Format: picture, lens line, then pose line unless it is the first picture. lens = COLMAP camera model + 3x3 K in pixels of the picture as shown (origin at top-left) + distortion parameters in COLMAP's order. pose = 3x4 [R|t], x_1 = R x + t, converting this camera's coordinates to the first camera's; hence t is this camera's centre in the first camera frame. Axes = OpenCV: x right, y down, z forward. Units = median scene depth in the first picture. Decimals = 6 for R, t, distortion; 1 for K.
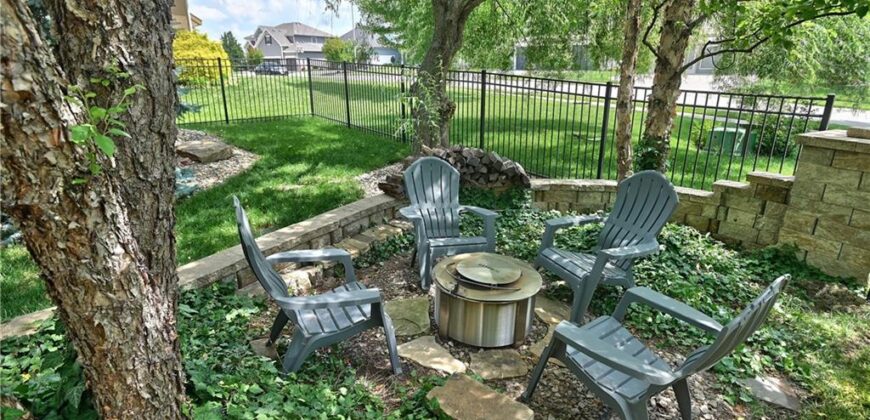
lens RADIAL K [[453.7, 0, 435.0], [0, 453.7, 210.0], [0, 0, 1]] dist [-0.024036, -0.000027]
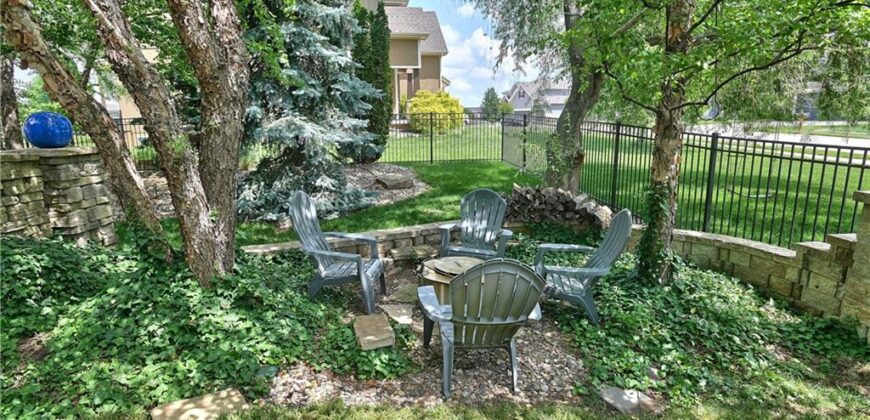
lens RADIAL K [[453.7, 0, 435.0], [0, 453.7, 210.0], [0, 0, 1]] dist [-0.024036, -0.000027]
pose [[0.856598, 0.092793, -0.507572, 0.413370], [-0.145980, 0.987090, -0.065905, 0.037288], [0.494904, 0.130549, 0.859085, -0.127587]]
